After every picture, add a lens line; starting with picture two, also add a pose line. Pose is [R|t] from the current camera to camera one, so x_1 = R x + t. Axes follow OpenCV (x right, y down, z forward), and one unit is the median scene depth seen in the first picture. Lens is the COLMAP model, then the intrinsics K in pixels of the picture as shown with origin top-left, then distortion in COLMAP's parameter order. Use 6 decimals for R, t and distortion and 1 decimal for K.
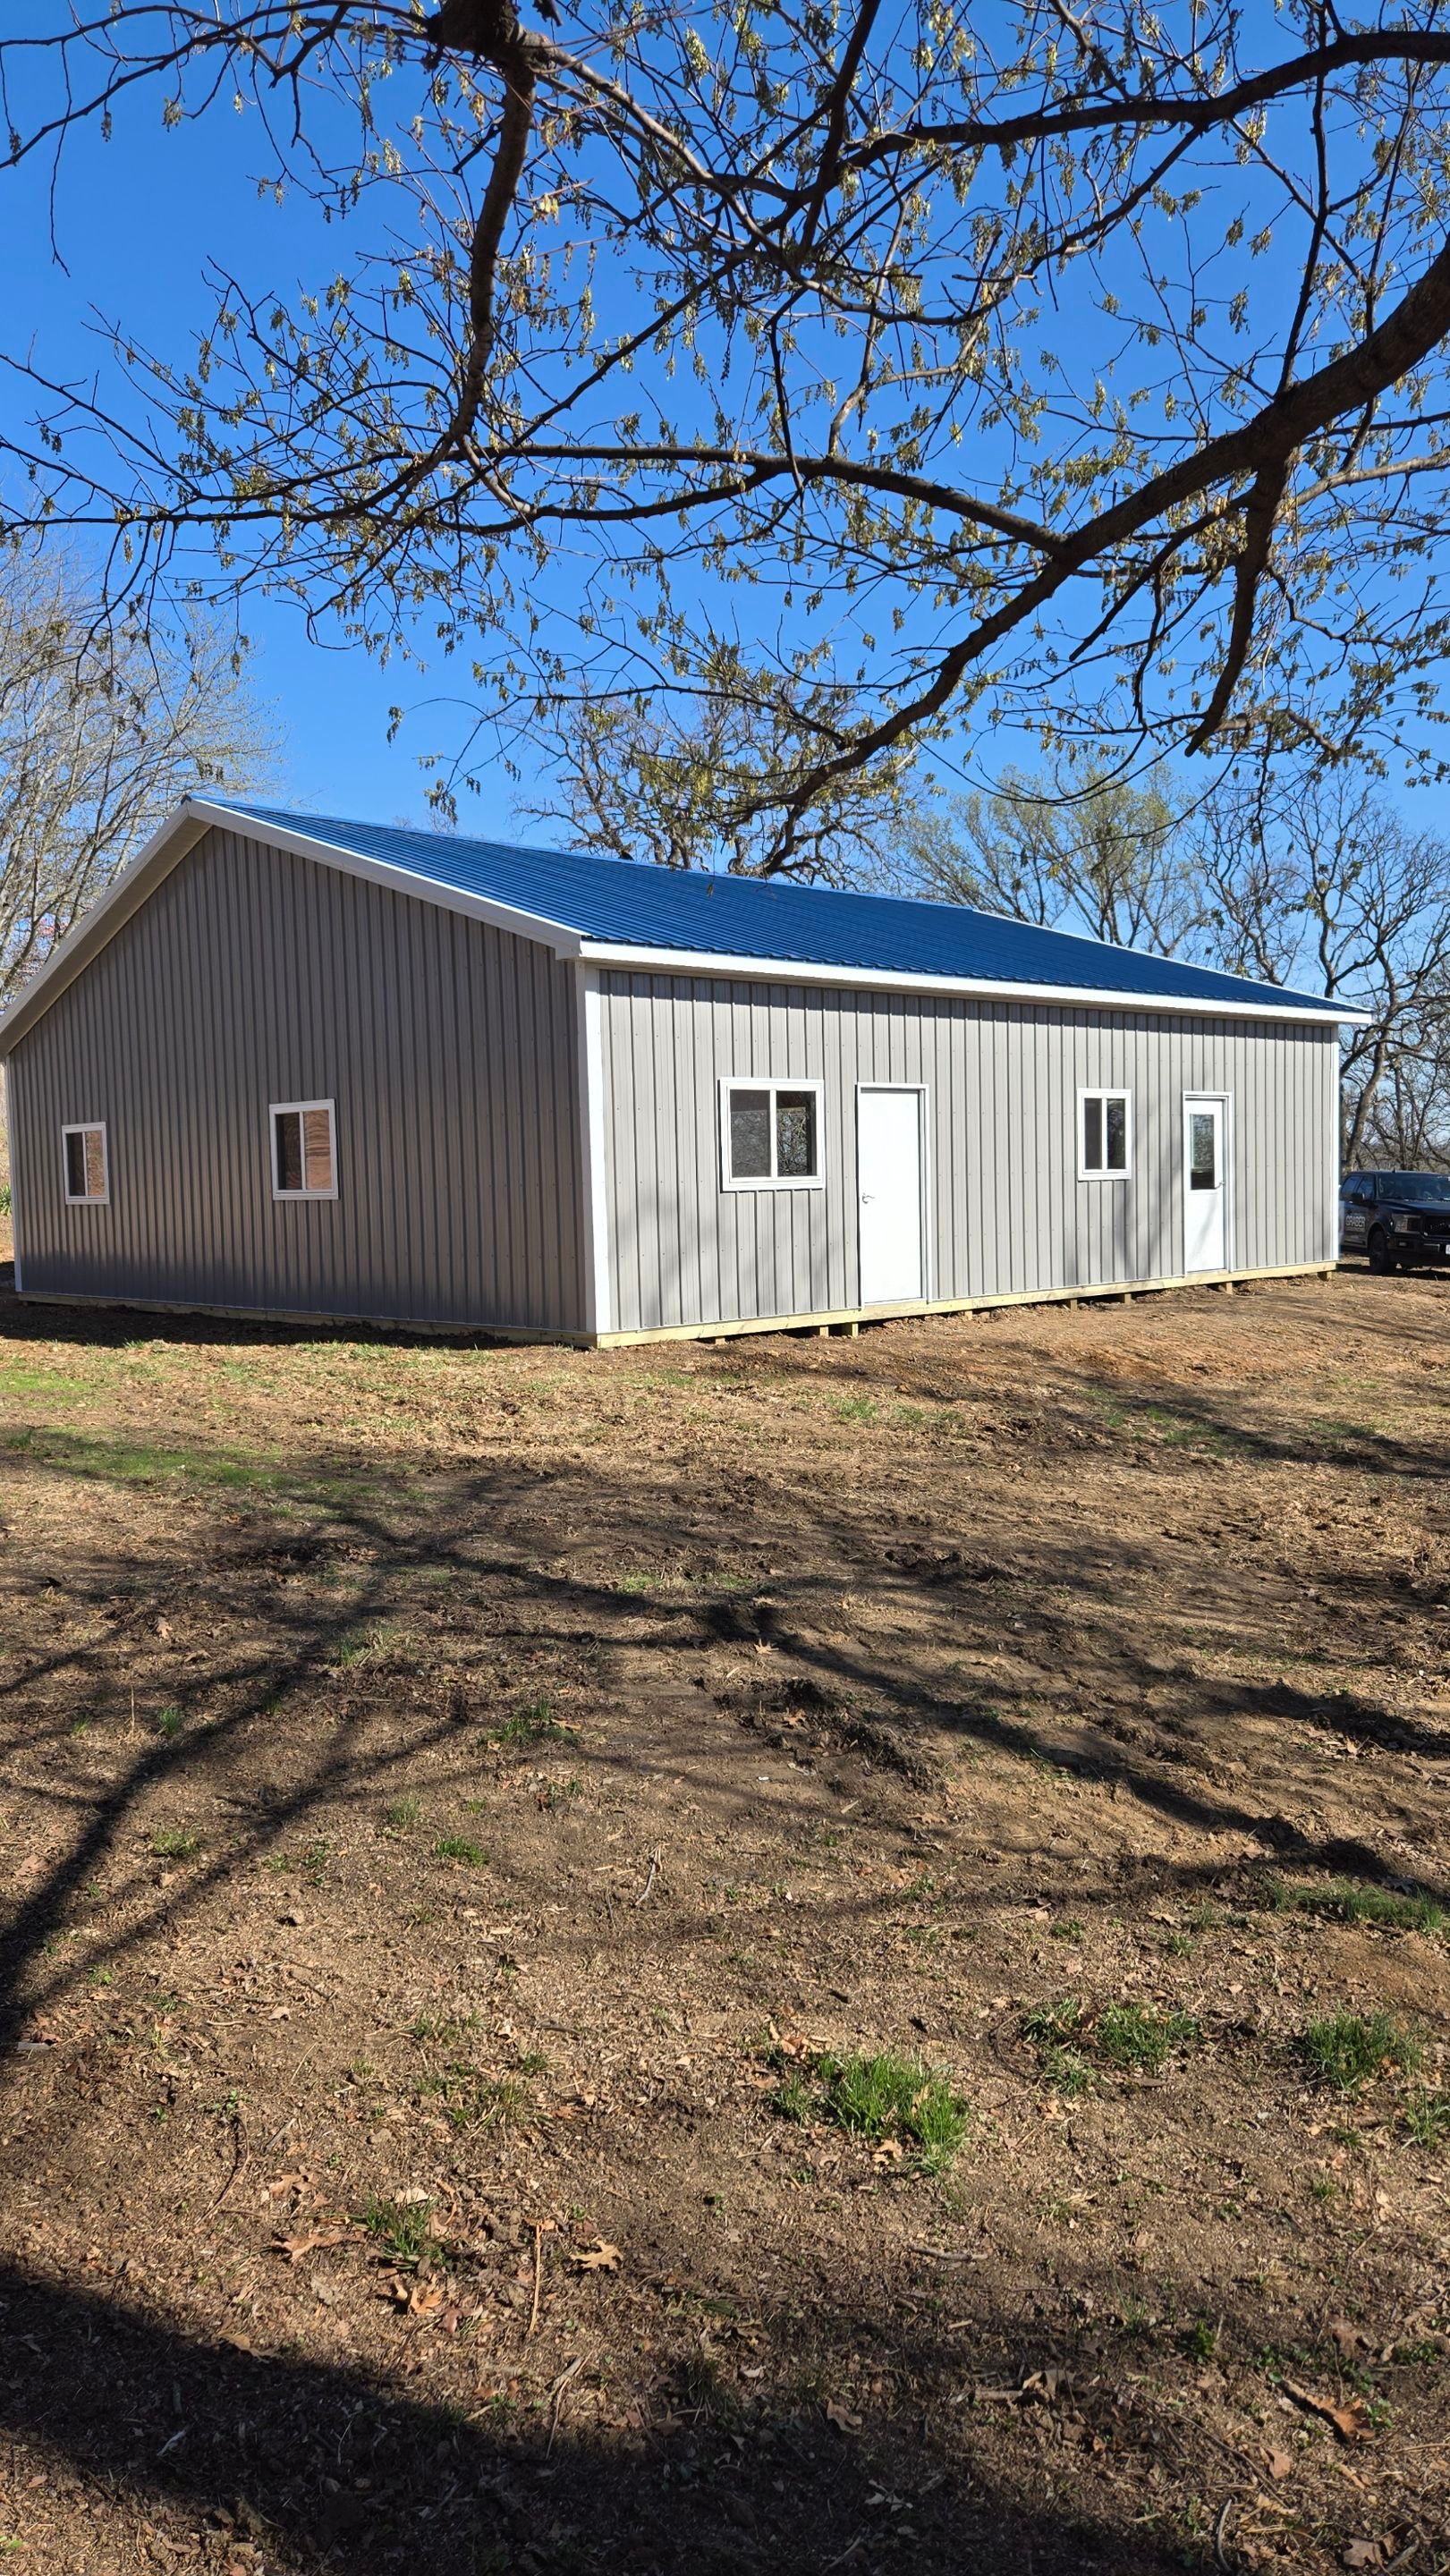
lens RADIAL K [[1720.3, 0, 720.3], [0, 1720.3, 1301.5], [0, 0, 1]] dist [0.071277, -0.037328]
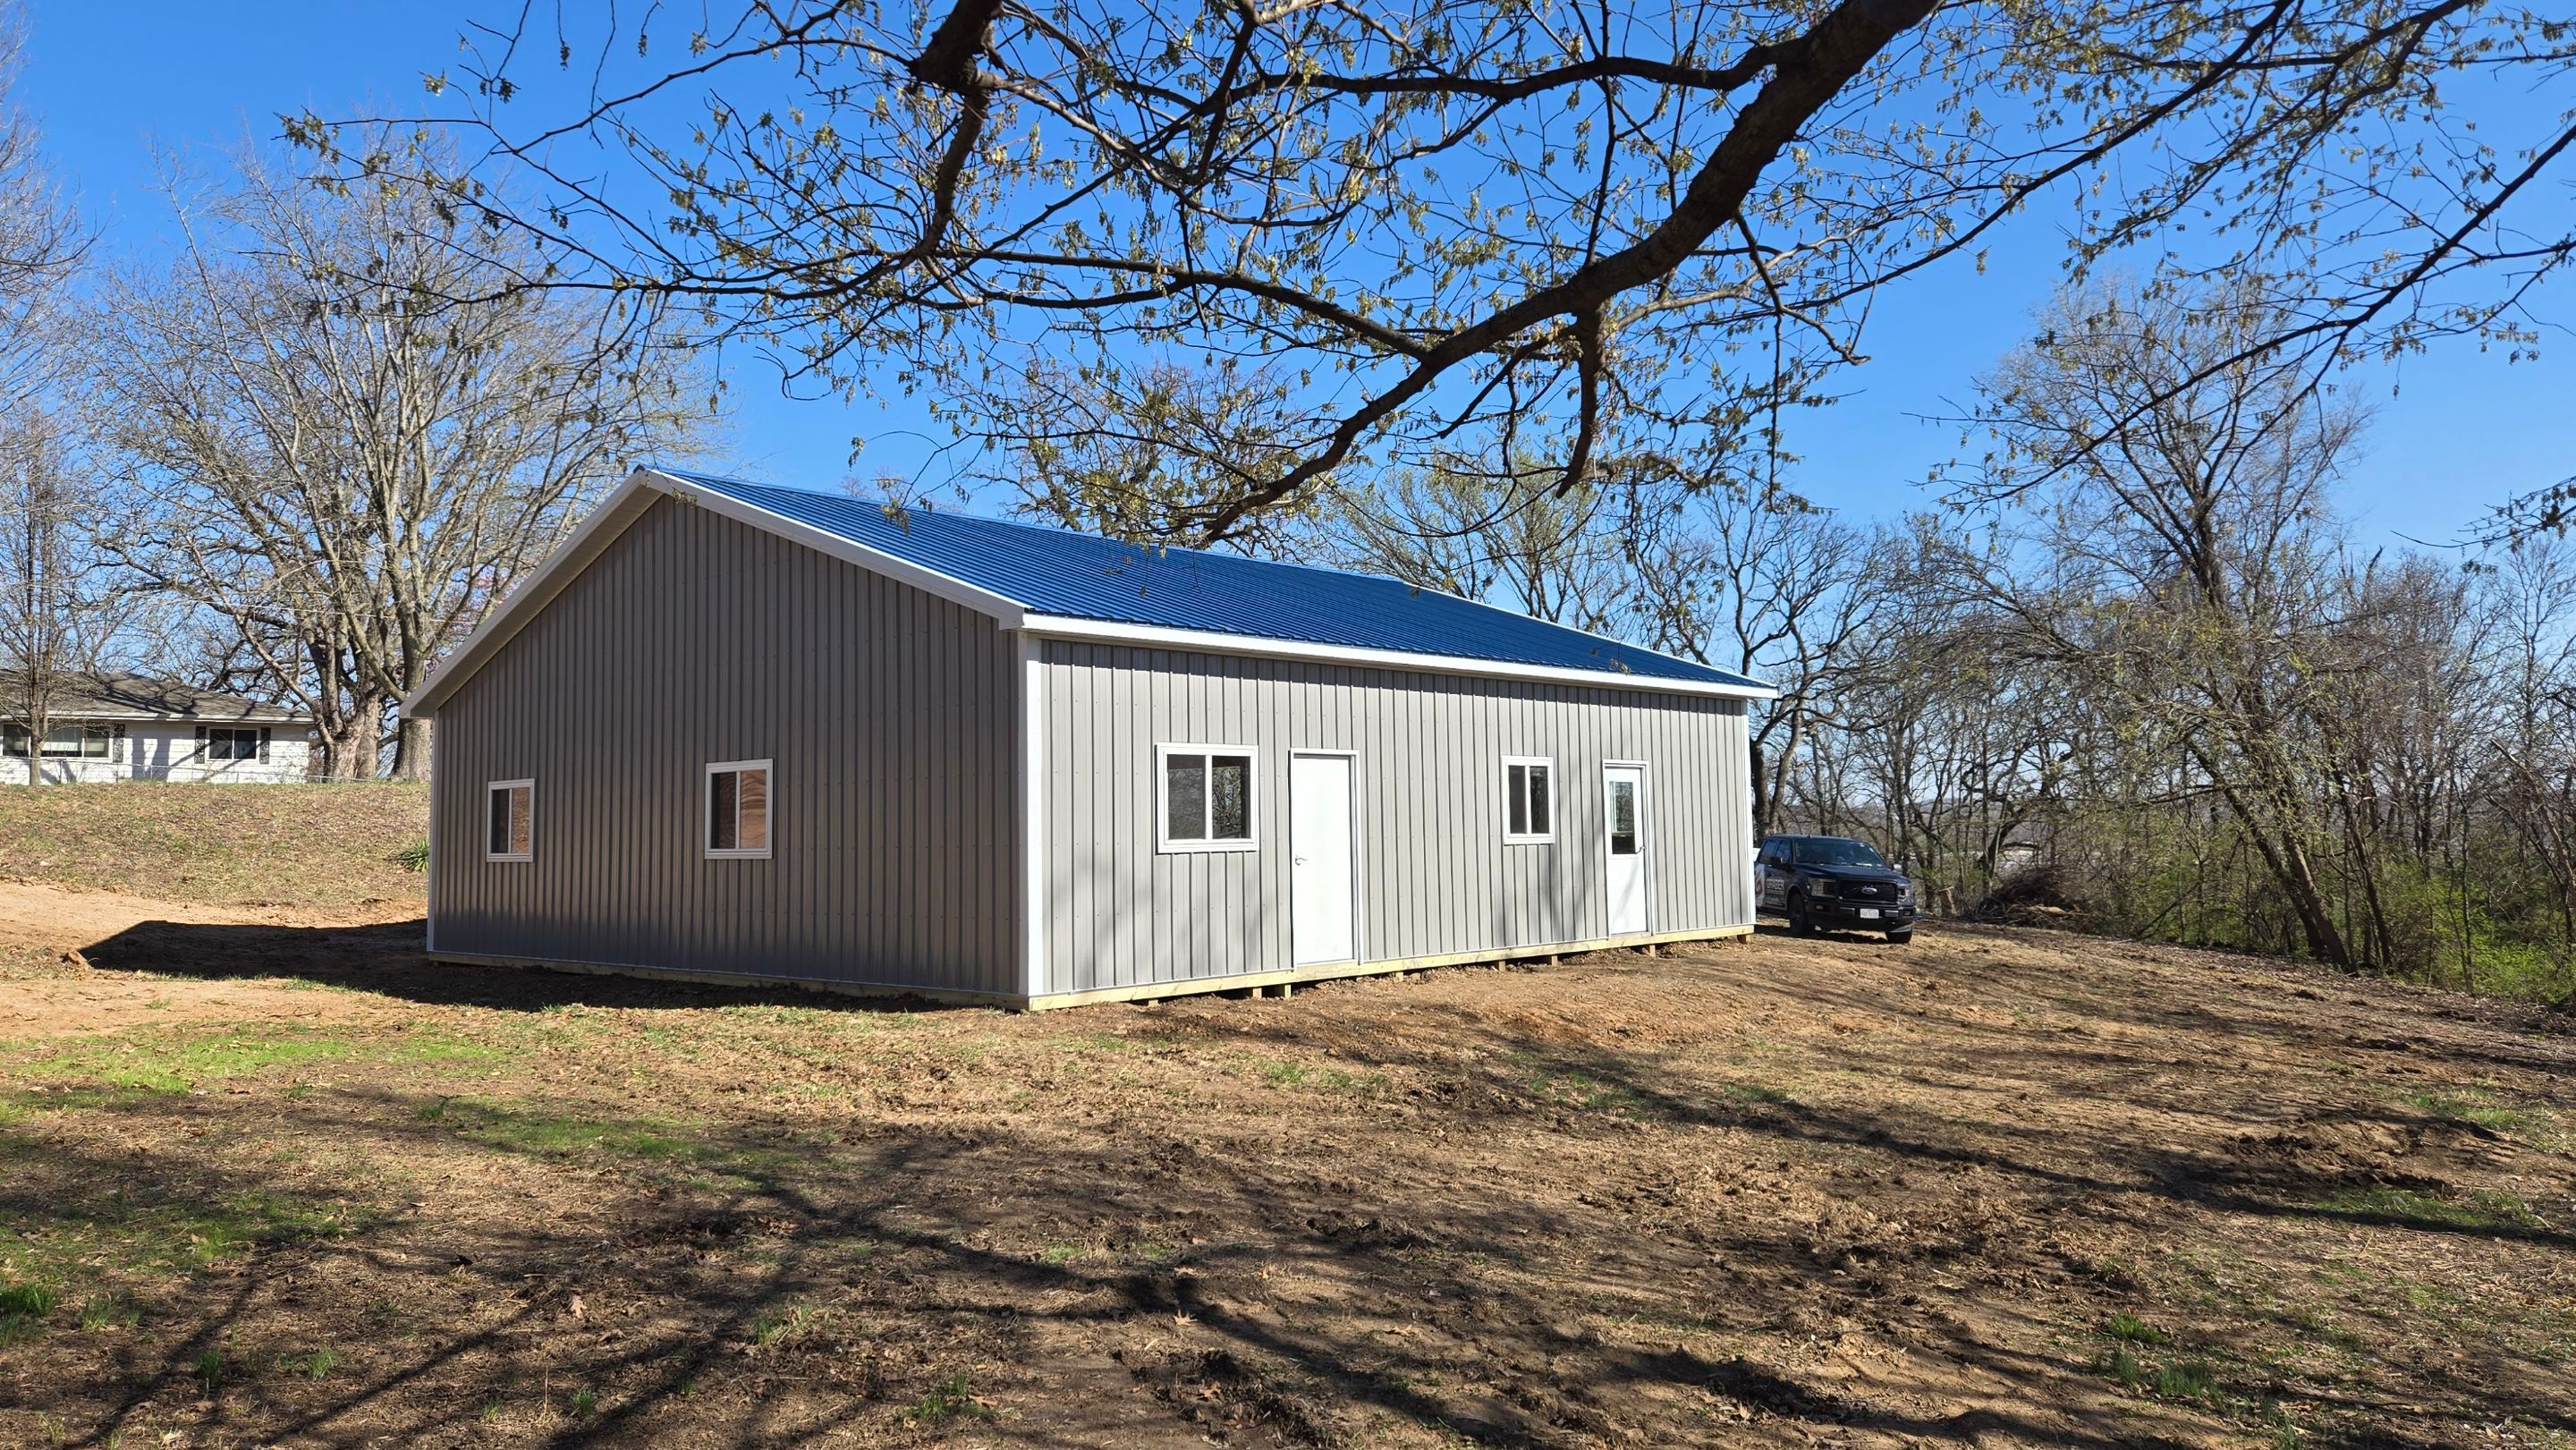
lens RADIAL K [[1720.3, 0, 1286.0], [0, 1720.3, 710.9], [0, 0, 1]] dist [0.071277, -0.037328]
pose [[0.997327, 0.014929, 0.071520, 0.003945], [-0.004674, 0.989934, -0.141455, -0.004909], [-0.072912, 0.140743, 0.987358, -0.032893]]
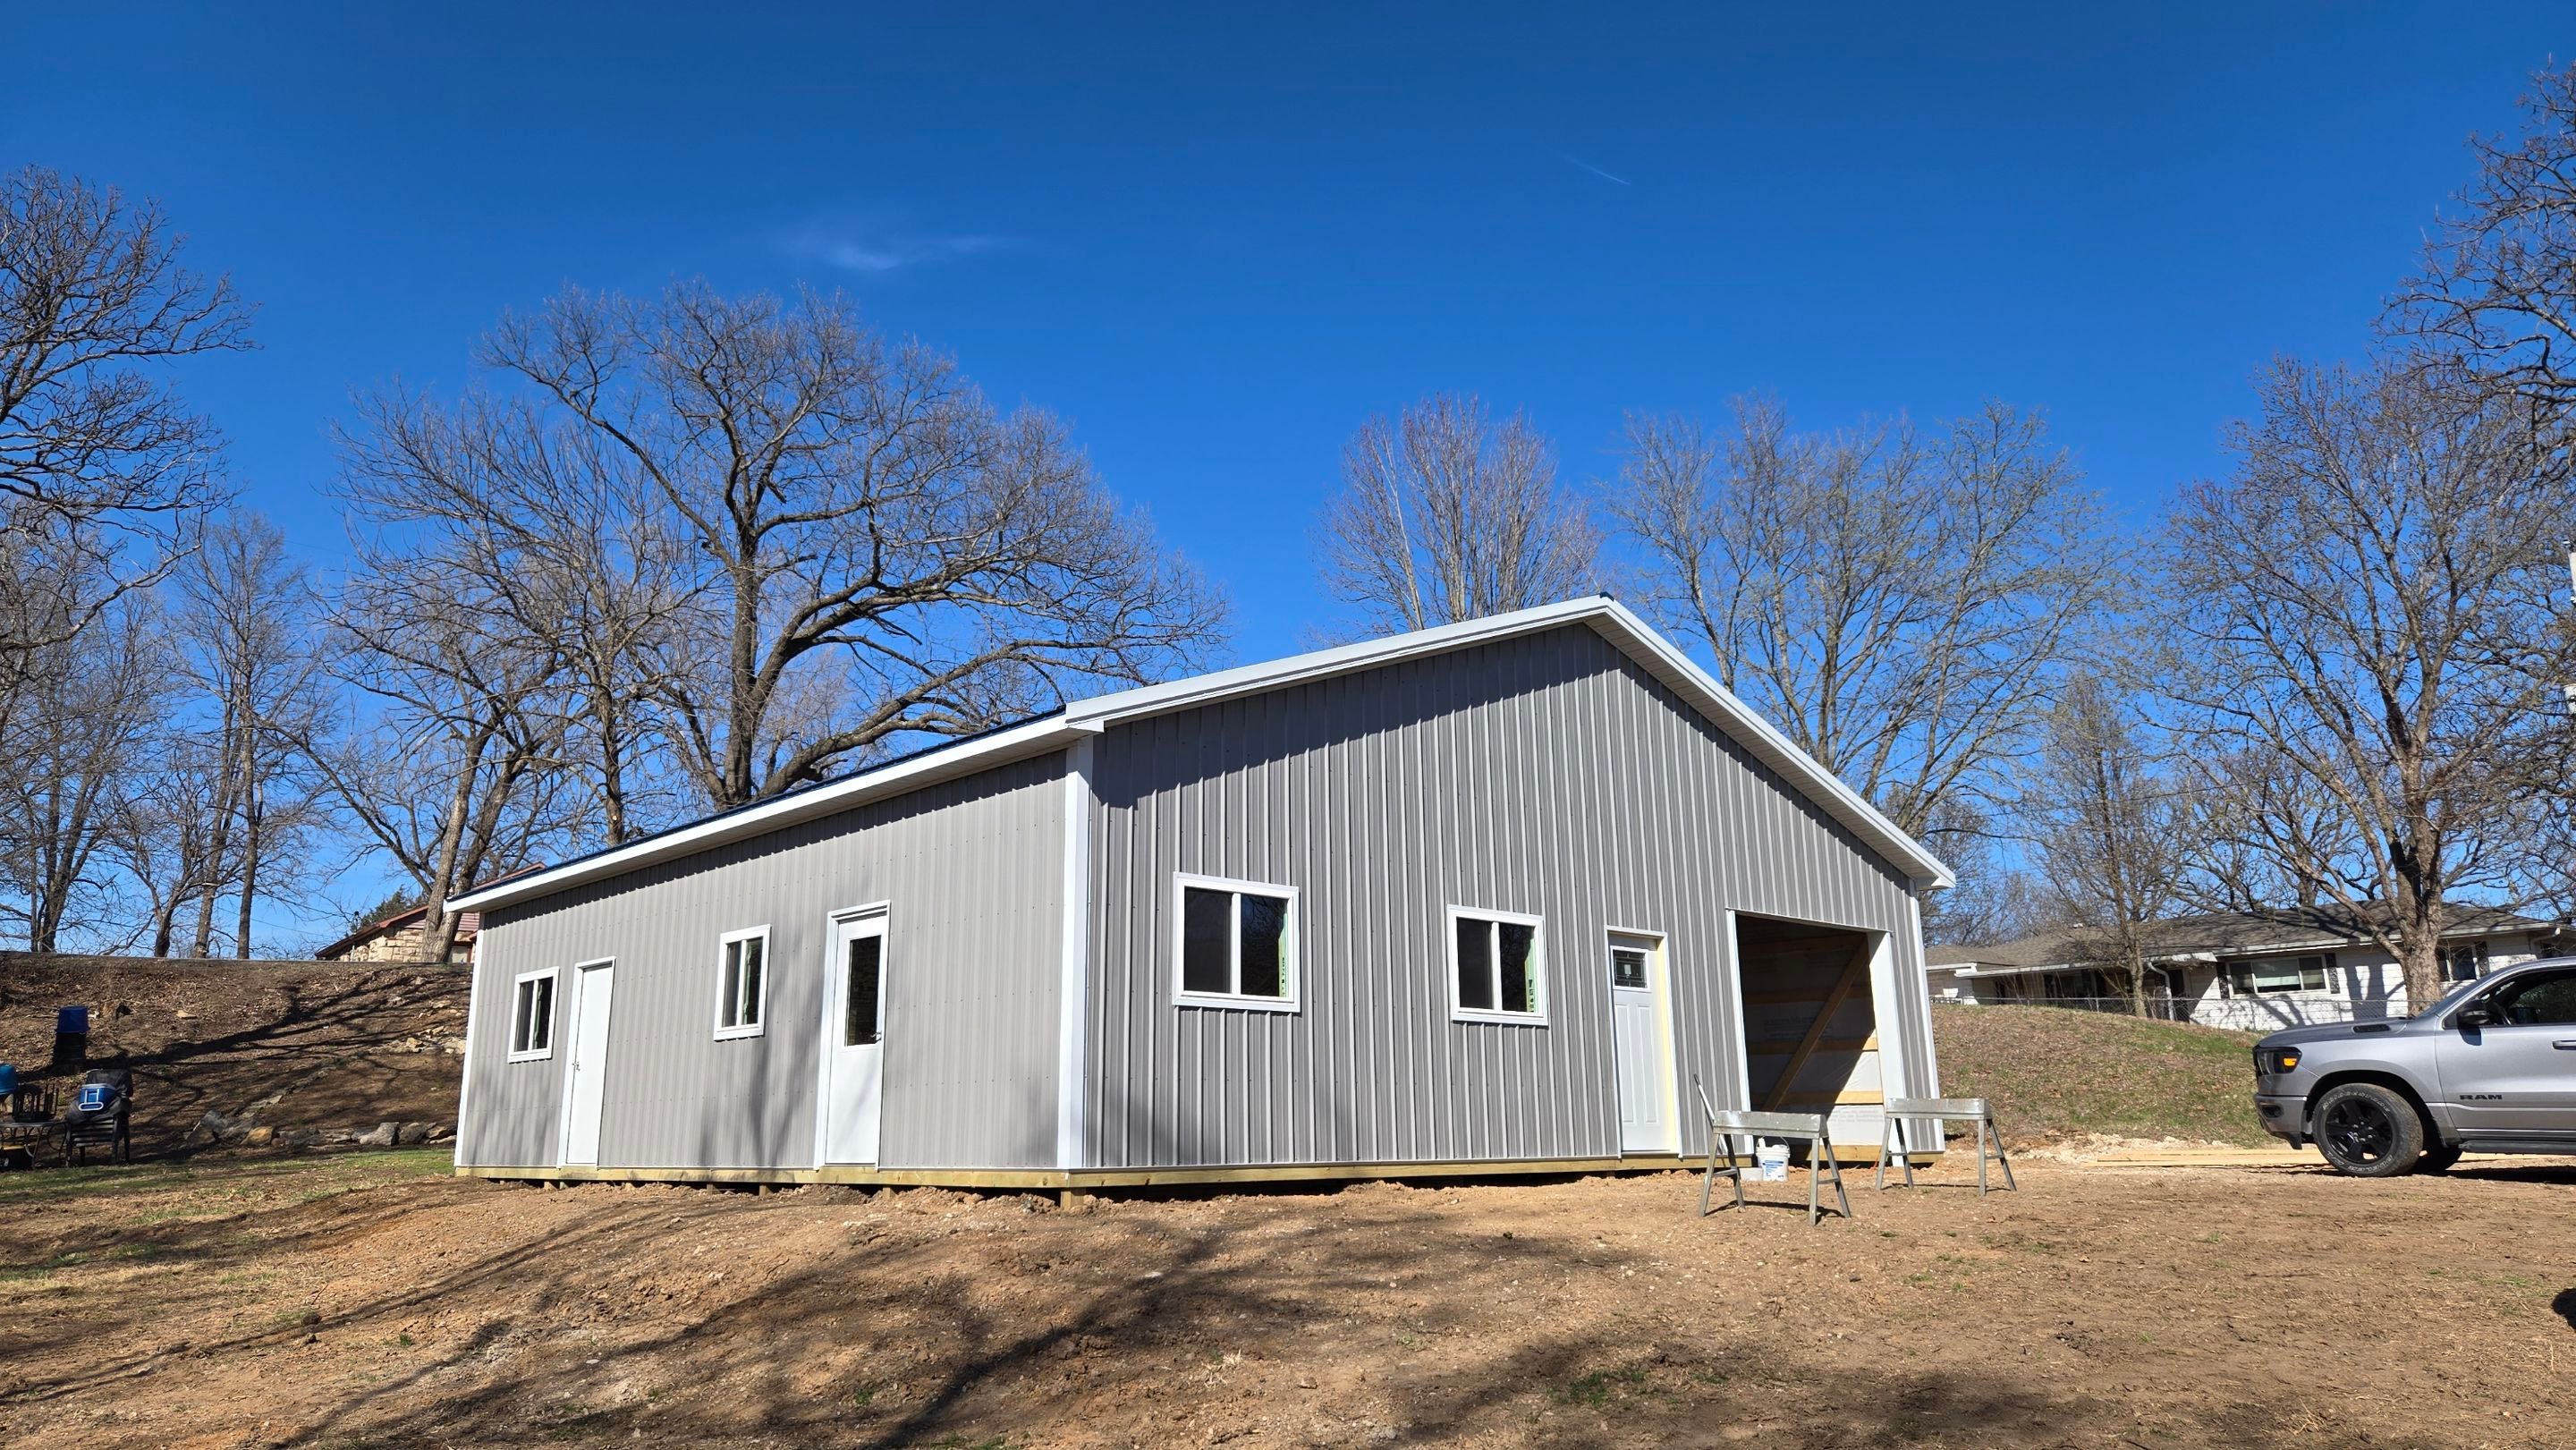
lens RADIAL K [[1720.3, 0, 1284.3], [0, 1720.3, 716.8], [0, 0, 1]] dist [0.071277, -0.037328]
pose [[-0.001570, -0.209931, -0.977715, 1.901545], [-0.058734, 0.976048, -0.209478, -0.107646], [0.998272, 0.057097, -0.013863, 2.231168]]
